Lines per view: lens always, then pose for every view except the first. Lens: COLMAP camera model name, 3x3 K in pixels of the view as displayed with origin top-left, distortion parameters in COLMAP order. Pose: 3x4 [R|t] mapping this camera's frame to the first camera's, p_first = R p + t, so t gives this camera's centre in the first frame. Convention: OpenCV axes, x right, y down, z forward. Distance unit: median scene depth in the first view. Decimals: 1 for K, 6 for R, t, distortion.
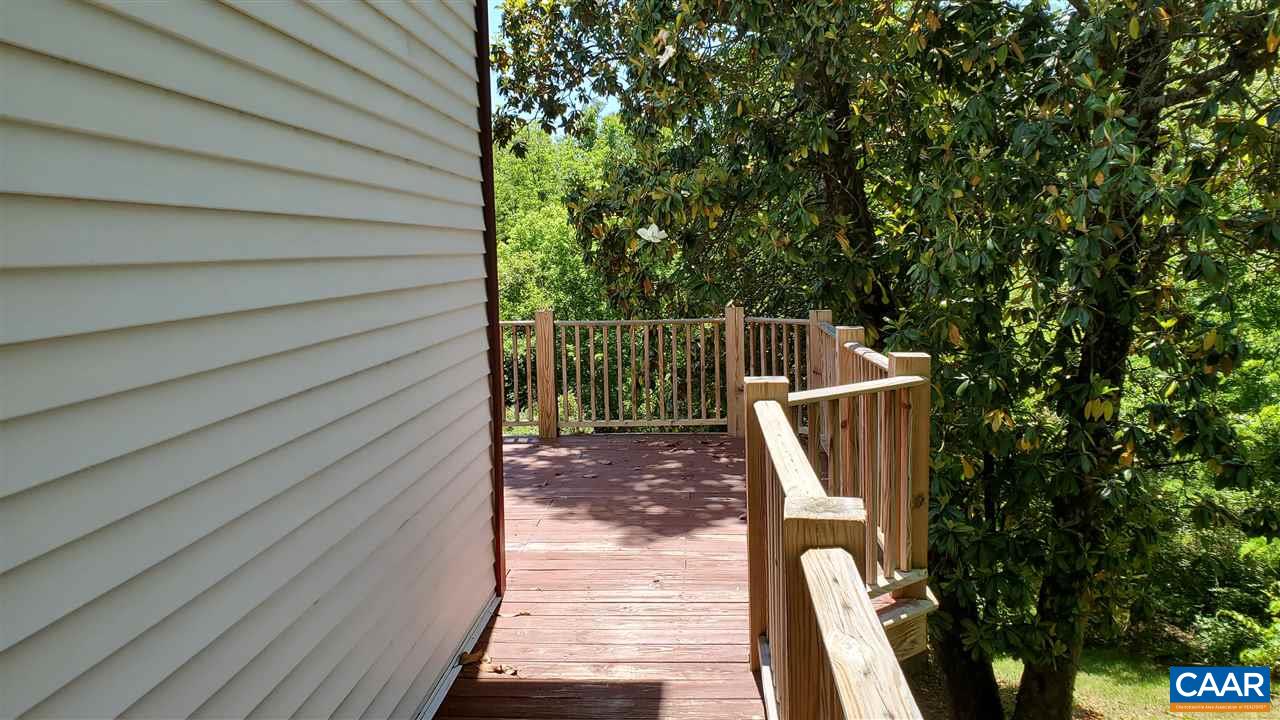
lens RADIAL K [[991.4, 0, 640.4], [0, 991.4, 337.3], [0, 0, 1]] dist [0.111077, -0.244348]
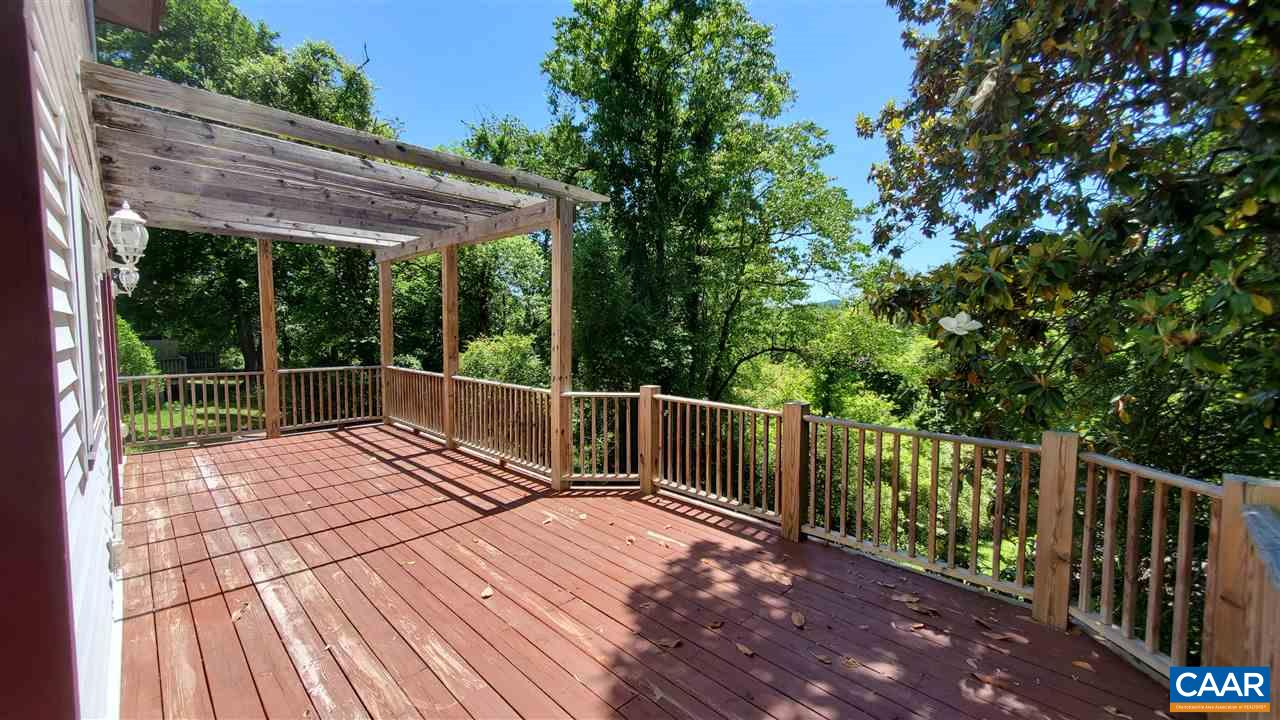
lens RADIAL K [[503.9, 0, 638.1], [0, 503.9, 367.4], [0, 0, 1]] dist [0.000290, -0.000130]
pose [[0.766693, 0.061641, -0.639048, 0.047759], [-0.058637, 0.997943, 0.025910, -0.037702], [0.639331, 0.017607, 0.768730, 0.298671]]
